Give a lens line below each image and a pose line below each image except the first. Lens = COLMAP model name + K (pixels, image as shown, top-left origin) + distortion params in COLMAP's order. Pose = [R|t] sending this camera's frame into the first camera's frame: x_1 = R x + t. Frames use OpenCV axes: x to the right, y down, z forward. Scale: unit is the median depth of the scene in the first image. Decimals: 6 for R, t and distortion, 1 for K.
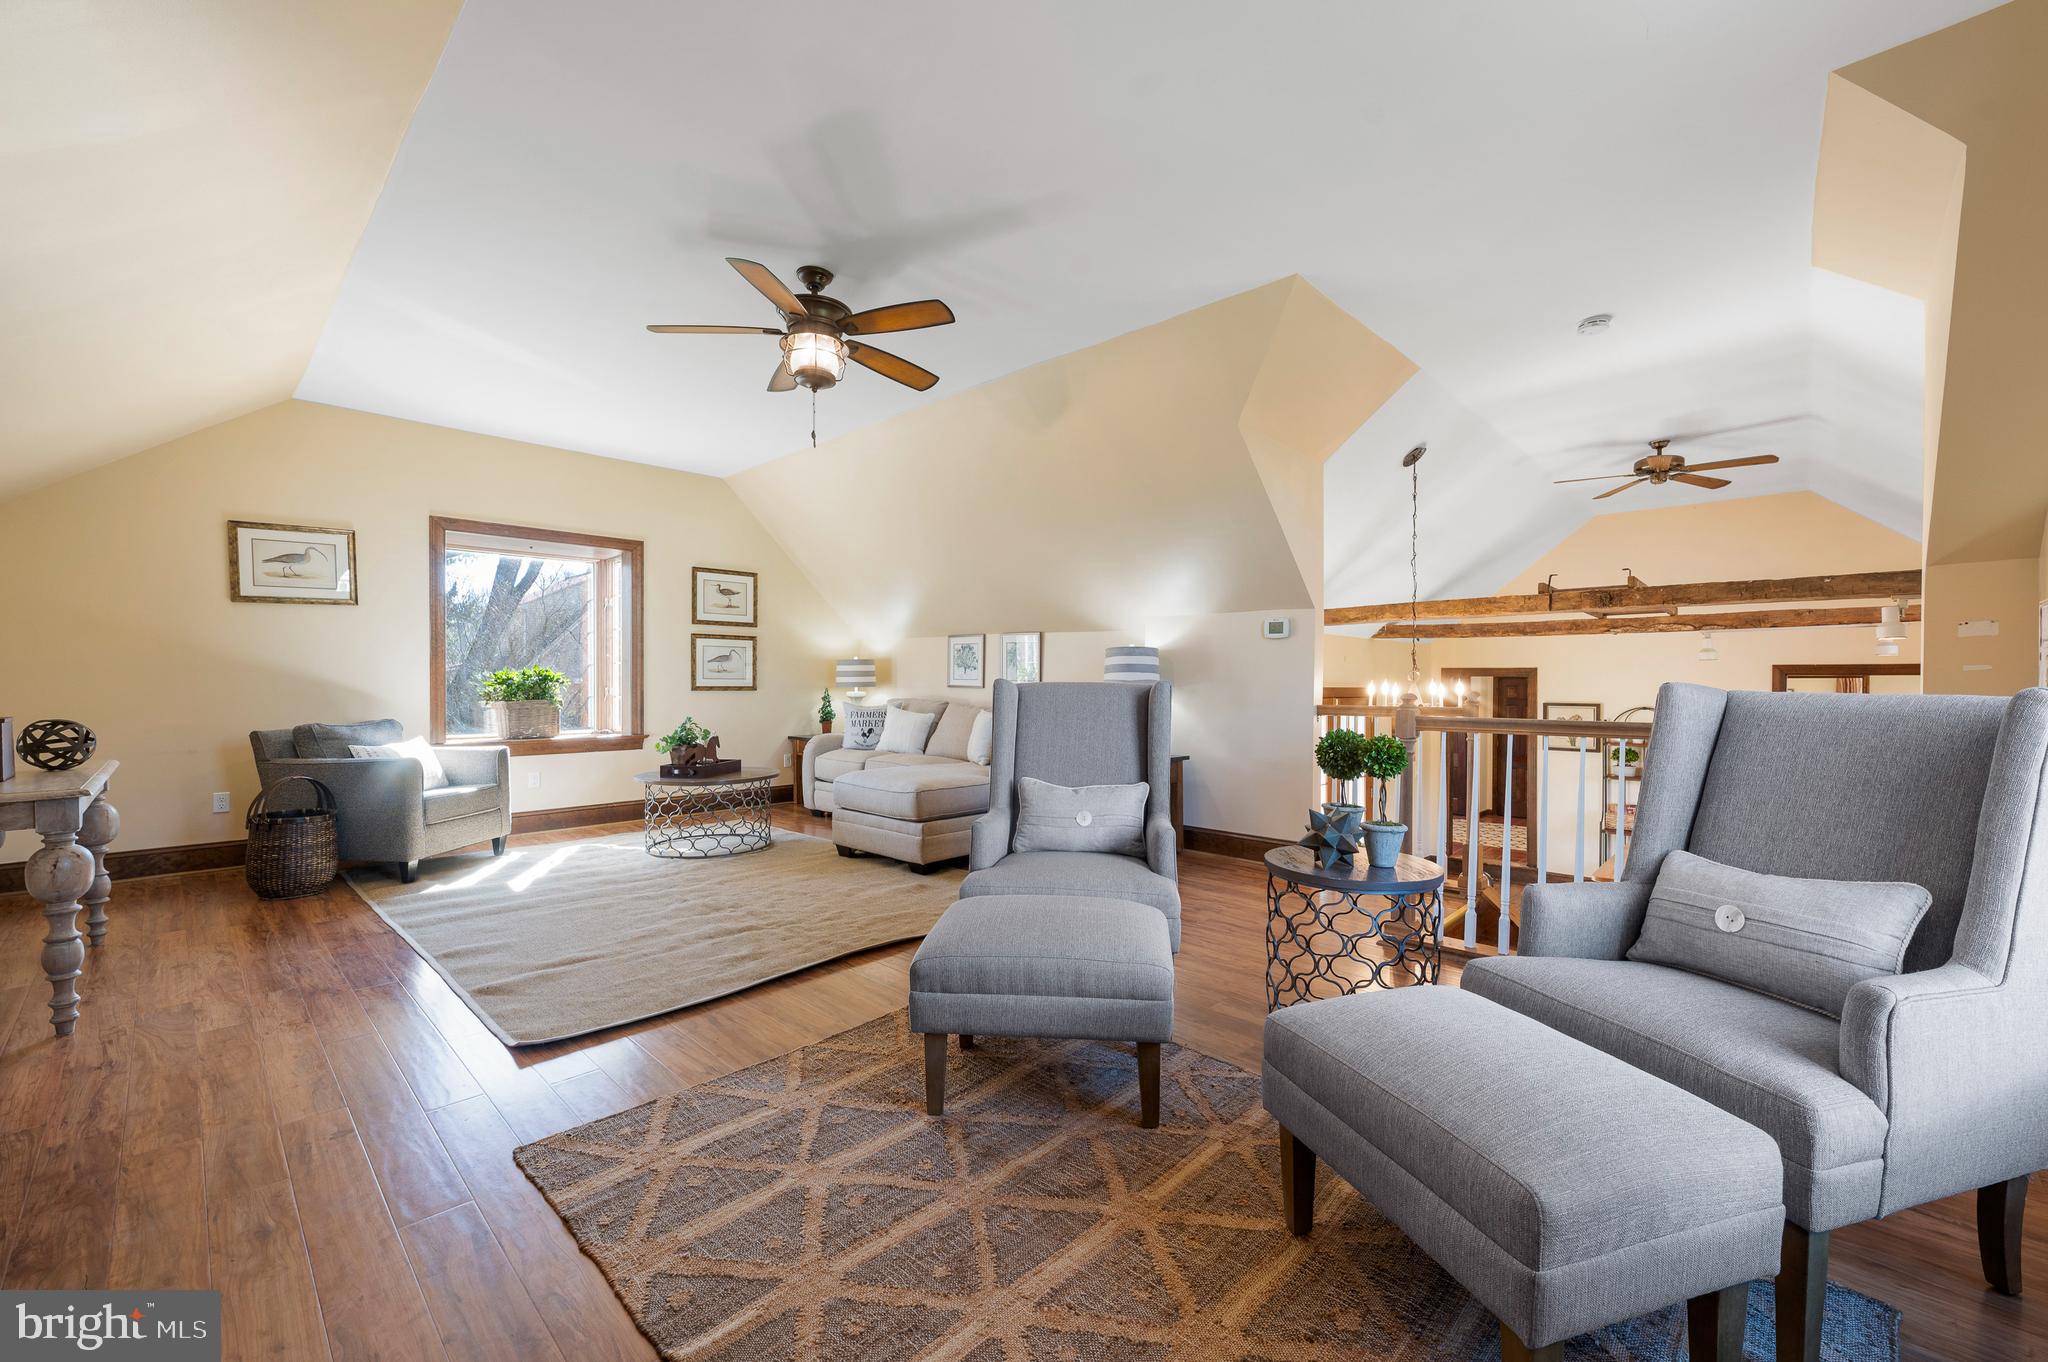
lens RADIAL K [[788.5, 0, 1033.2], [0, 788.5, 687.2], [0, 0, 1]] dist [0.000580, 0.000022]
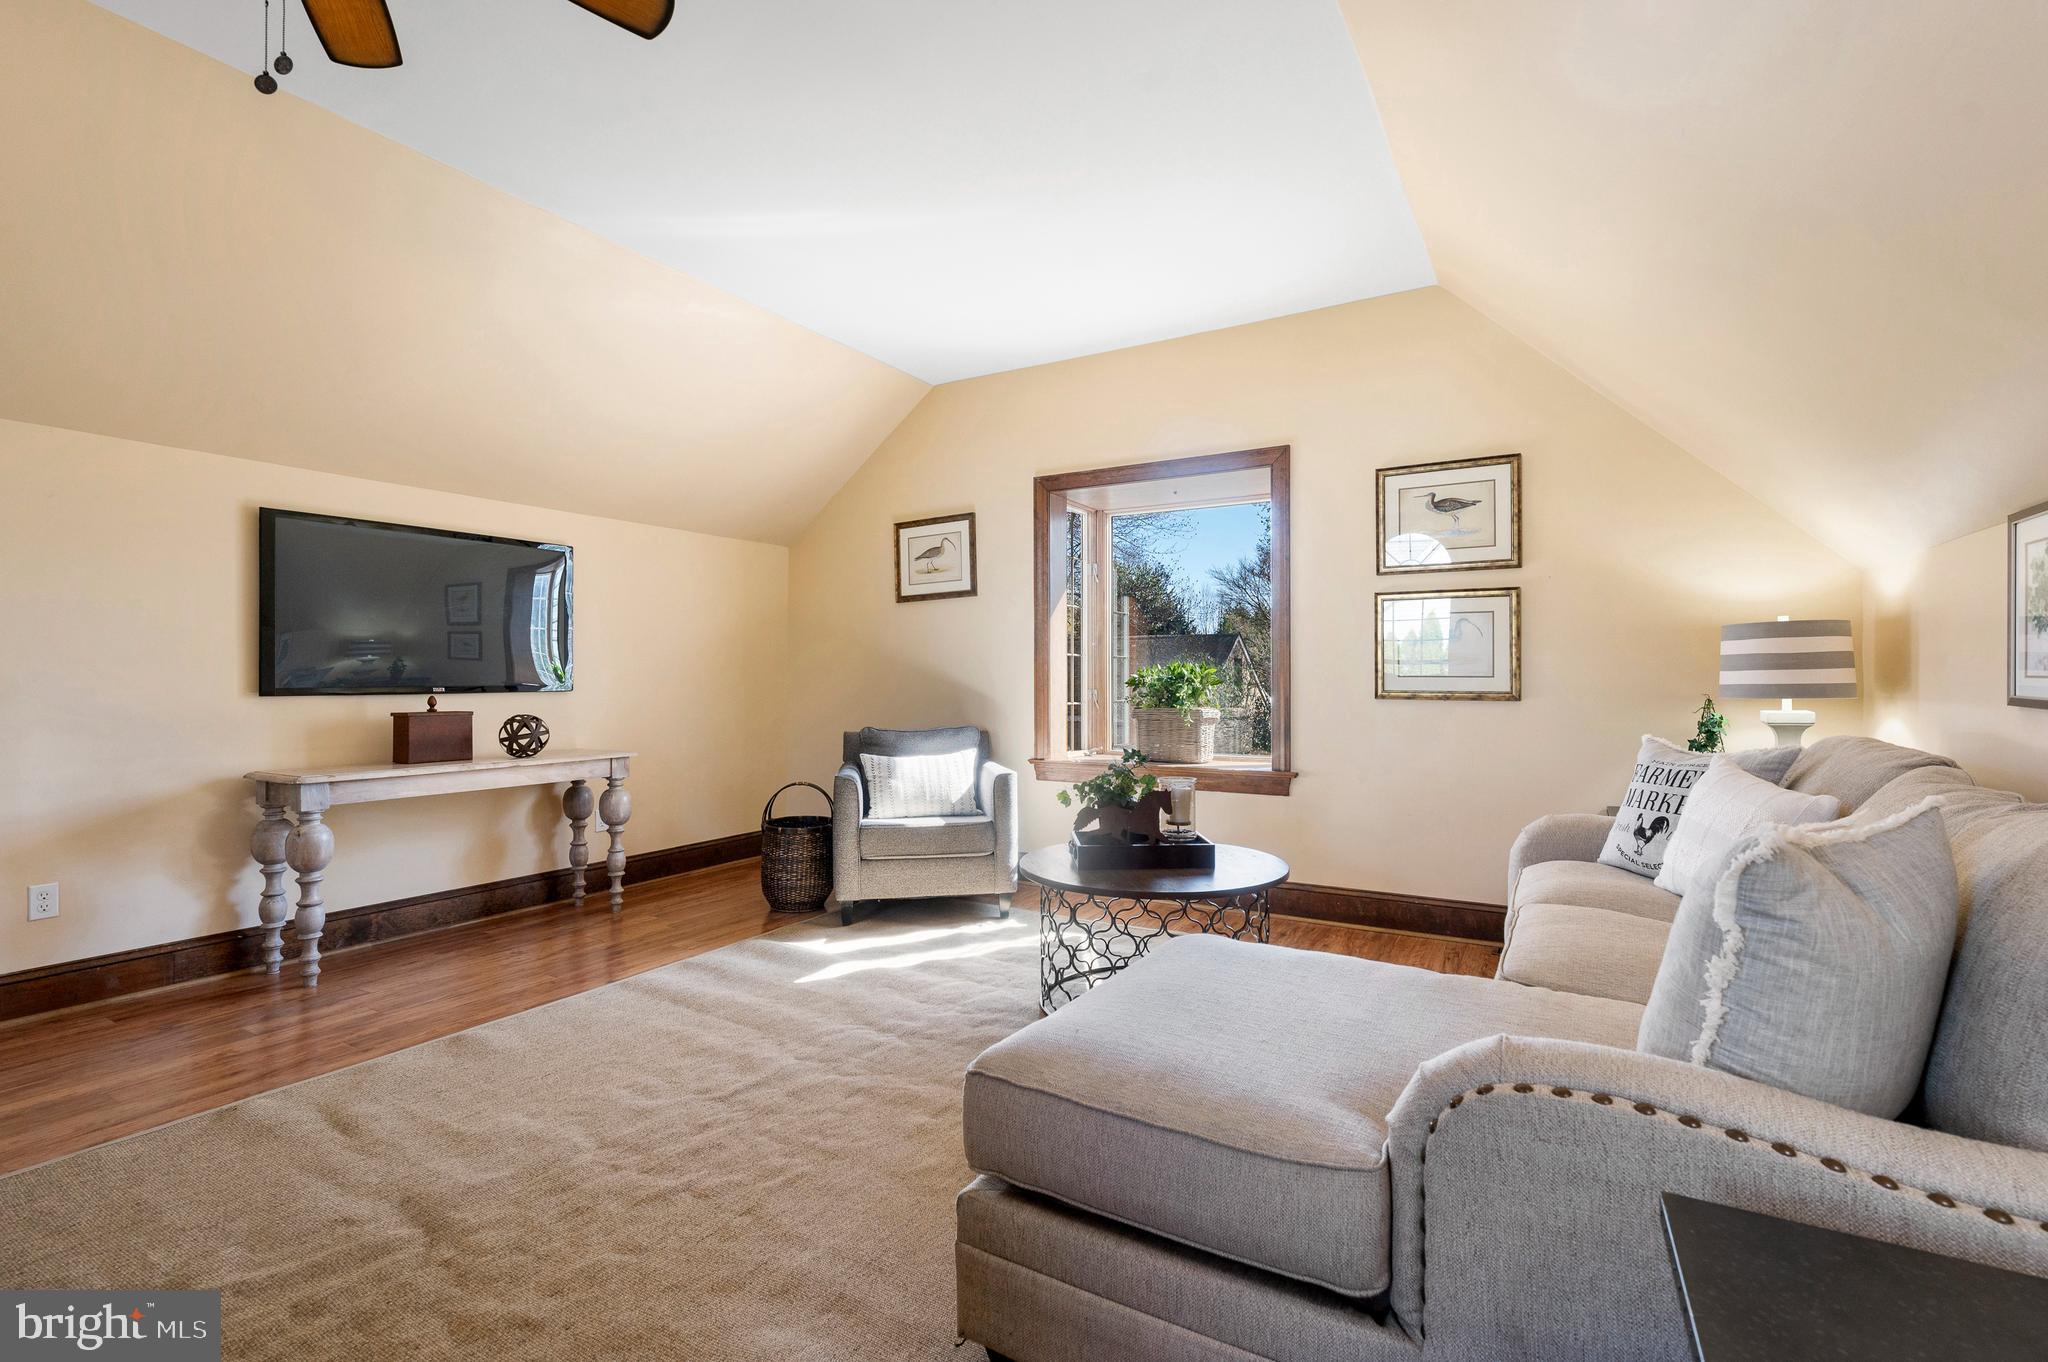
lens RADIAL K [[913.8, 0, 1026.4], [0, 913.8, 675.5], [0, 0, 1]] dist [-0.002609, -0.000337]
pose [[0.236889, -0.003144, -0.971532, 0.134274], [-0.006818, 0.999965, -0.004899, -0.007682], [0.971513, 0.007784, 0.236859, 0.693739]]
